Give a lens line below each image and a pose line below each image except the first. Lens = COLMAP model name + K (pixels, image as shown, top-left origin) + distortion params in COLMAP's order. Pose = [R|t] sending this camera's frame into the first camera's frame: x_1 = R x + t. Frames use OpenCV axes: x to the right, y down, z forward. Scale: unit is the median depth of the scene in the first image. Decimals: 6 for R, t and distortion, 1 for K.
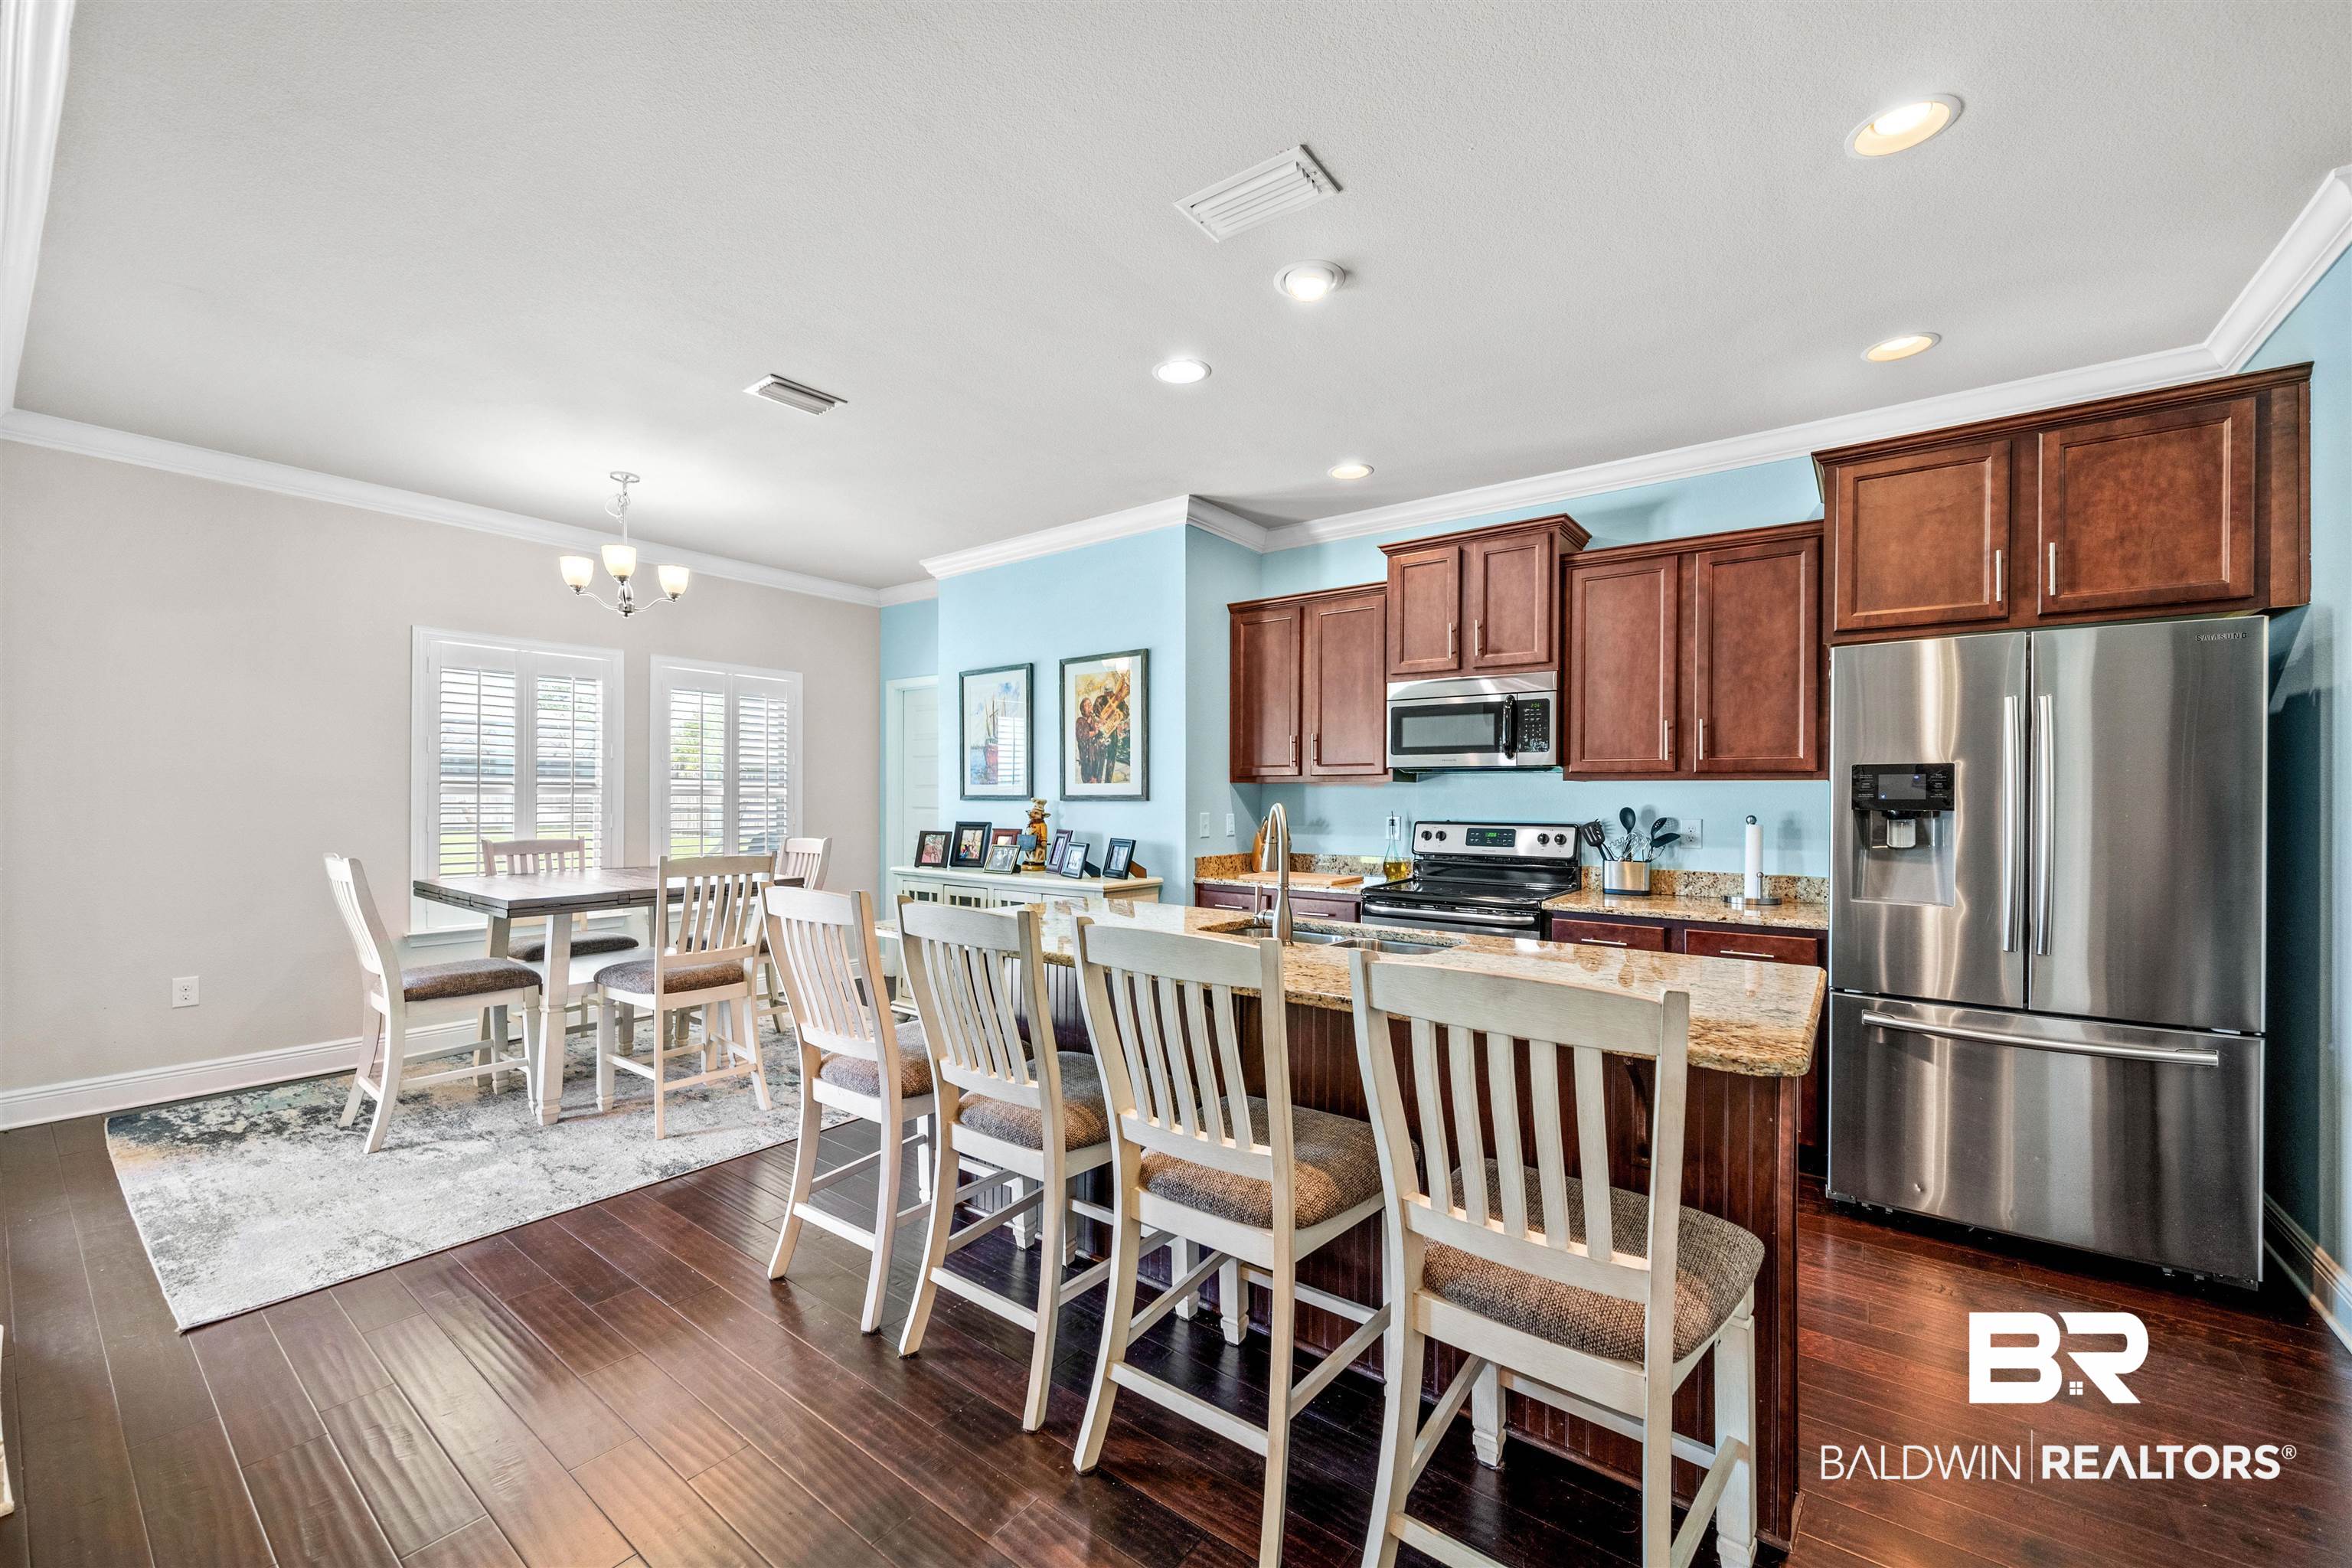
lens RADIAL K [[924.7, 0, 1173.6], [0, 924.7, 800.4], [0, 0, 1]] dist [0.000220, -0.000092]
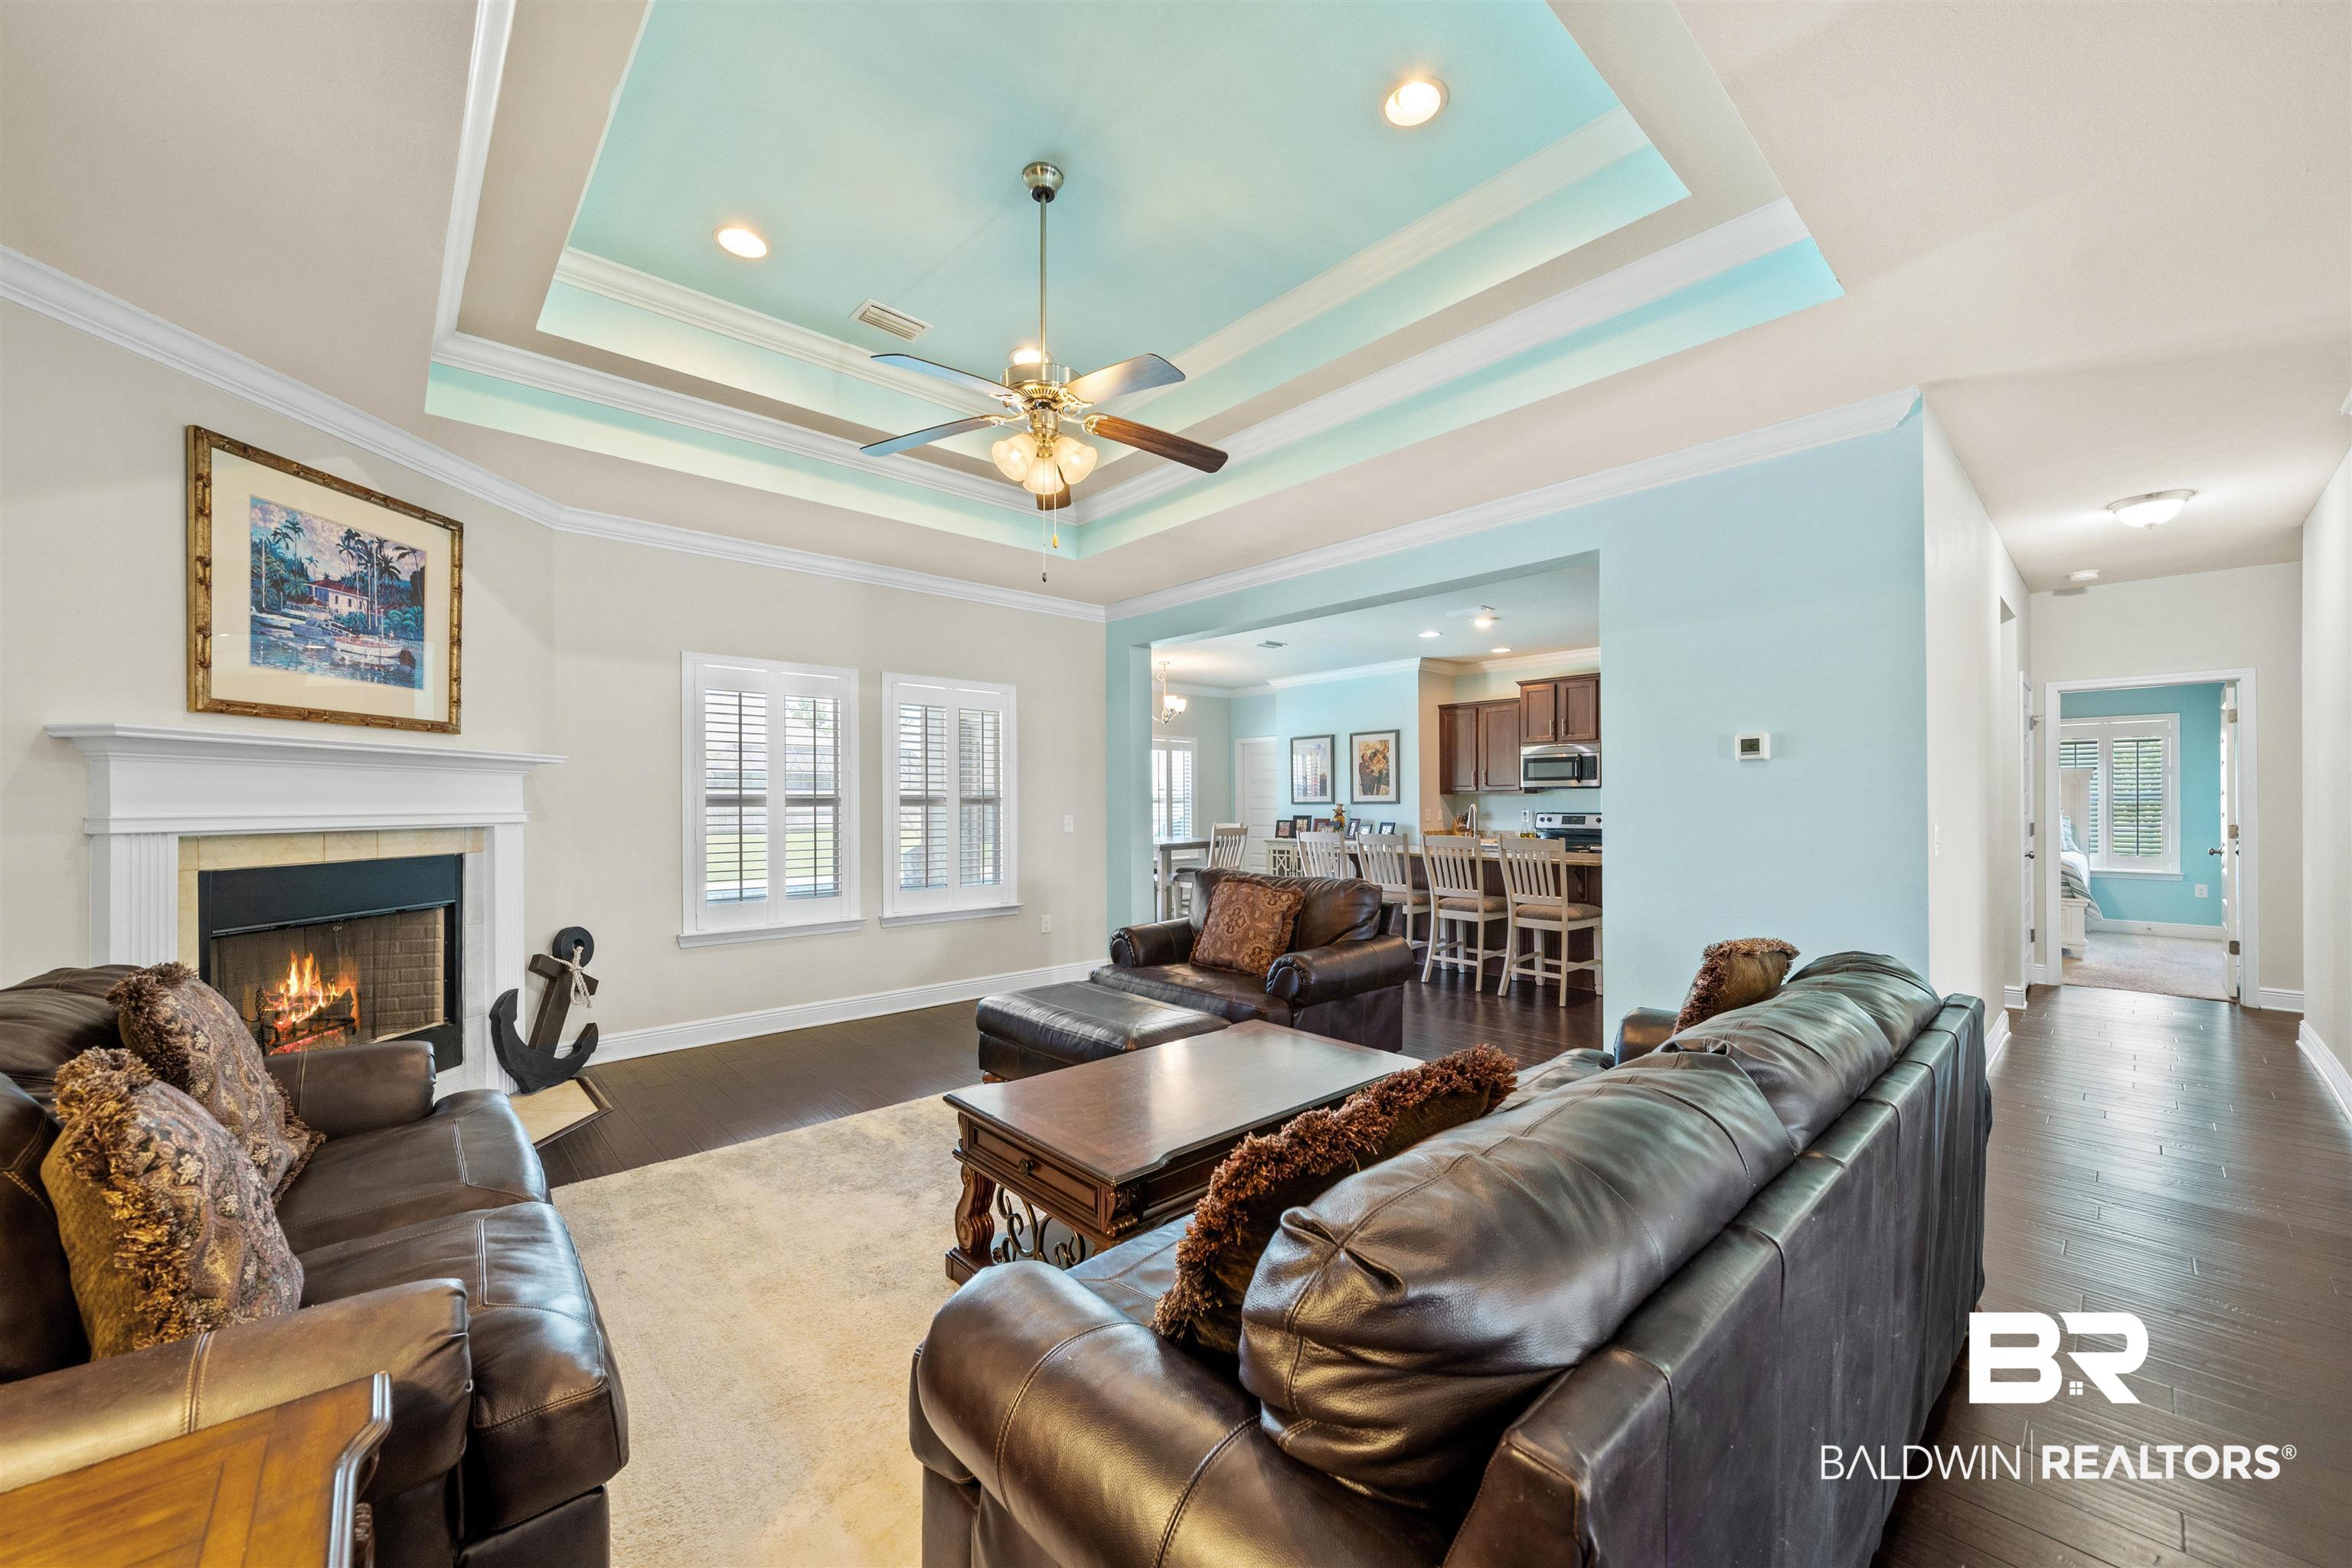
lens RADIAL K [[883.9, 0, 1172.9], [0, 883.9, 806.9], [0, 0, 1]] dist [0.000193, -0.000050]
pose [[0.983810, -0.008153, -0.179028, -0.177762], [0.008758, 0.999958, 0.002588, -0.002383], [0.178999, -0.004114, 0.983841, -1.057131]]
